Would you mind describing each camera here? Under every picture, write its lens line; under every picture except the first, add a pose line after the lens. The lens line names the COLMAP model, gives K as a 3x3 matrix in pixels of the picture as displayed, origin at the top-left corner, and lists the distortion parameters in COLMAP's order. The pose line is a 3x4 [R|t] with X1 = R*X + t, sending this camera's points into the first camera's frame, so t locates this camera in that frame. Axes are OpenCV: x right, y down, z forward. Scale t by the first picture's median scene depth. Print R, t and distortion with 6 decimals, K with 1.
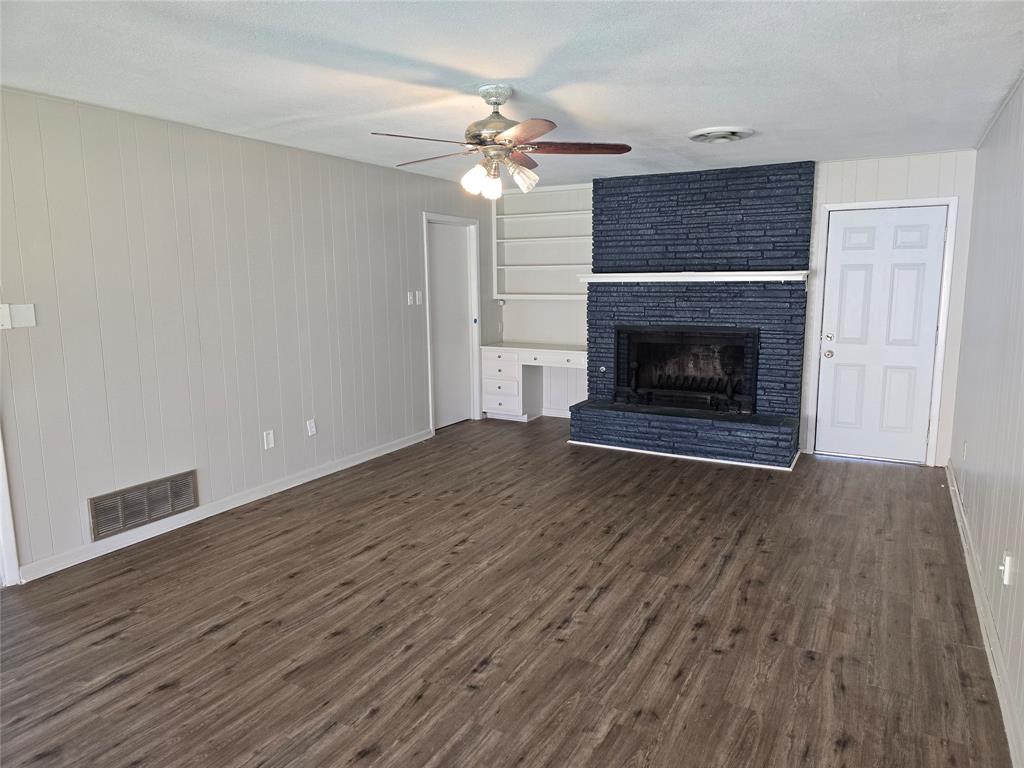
lens RADIAL K [[686.1, 0, 506.8], [0, 686.1, 371.3], [0, 0, 1]] dist [0.070559, -0.060935]
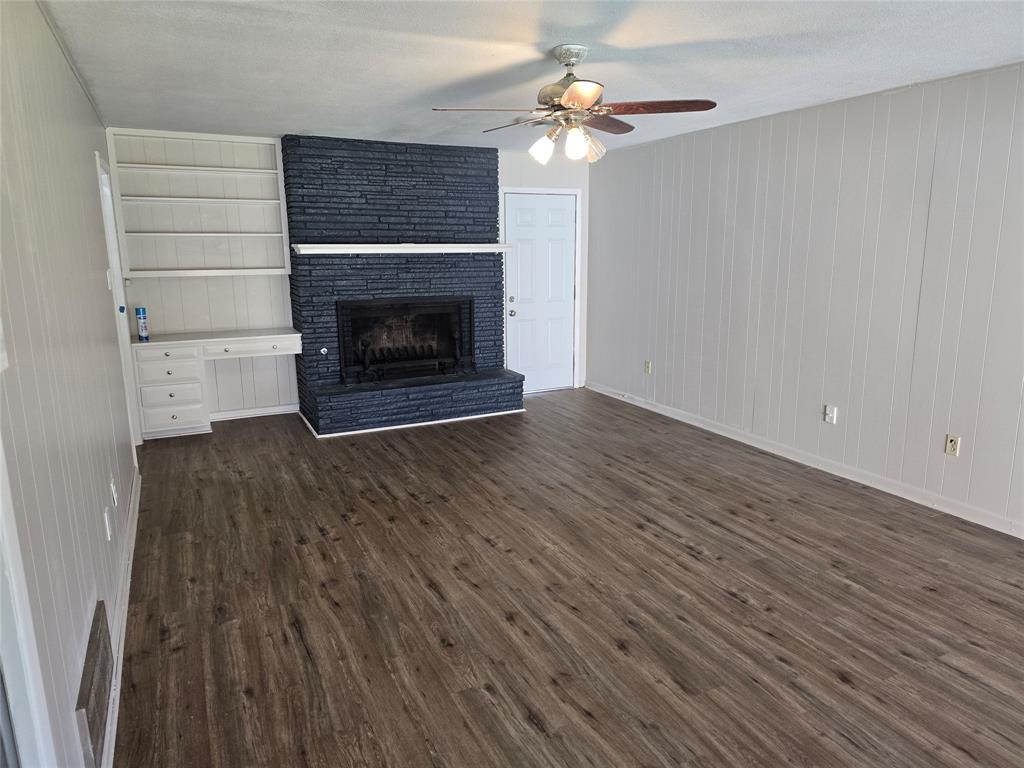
lens RADIAL K [[686.1, 0, 523.0], [0, 686.1, 376.0], [0, 0, 1]] dist [0.070559, -0.060935]
pose [[0.561539, -0.155818, 0.812647, -0.756112], [0.118803, 0.987116, 0.107178, -0.061412], [-0.818877, 0.036361, 0.572816, 0.439076]]
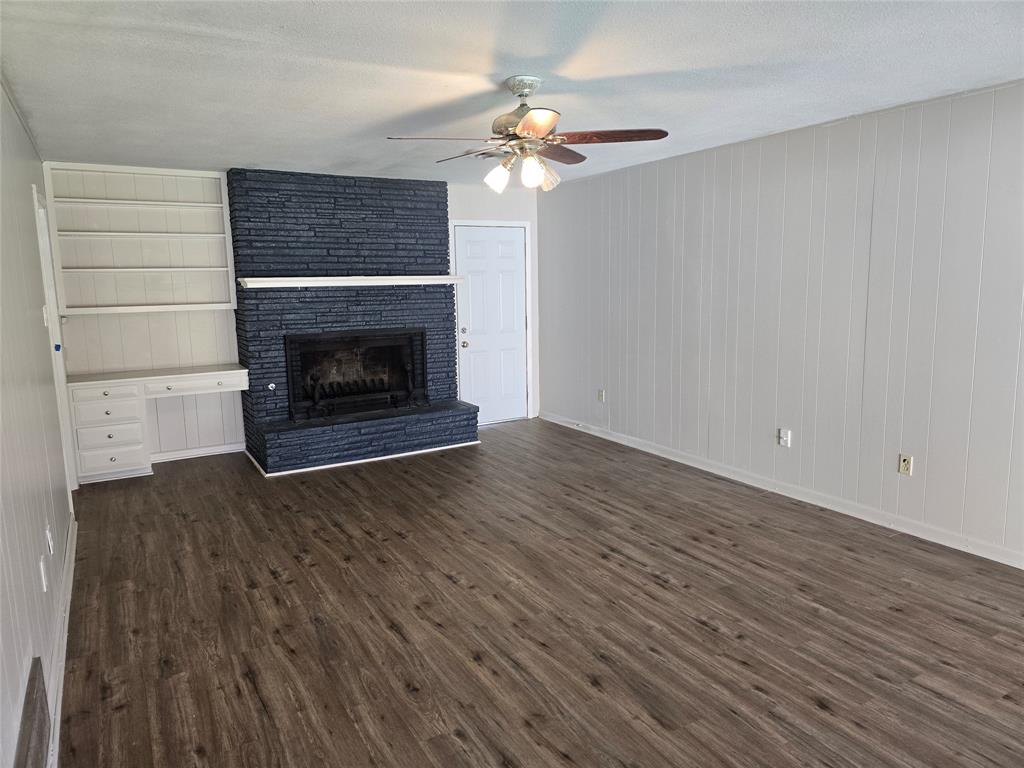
lens RADIAL K [[686.1, 0, 508.0], [0, 686.1, 373.7], [0, 0, 1]] dist [0.070559, -0.060935]
pose [[0.512156, -0.124227, 0.849861, -0.754342], [0.136197, 0.988712, 0.062447, -0.055919], [-0.848025, 0.083766, 0.523294, 0.460751]]
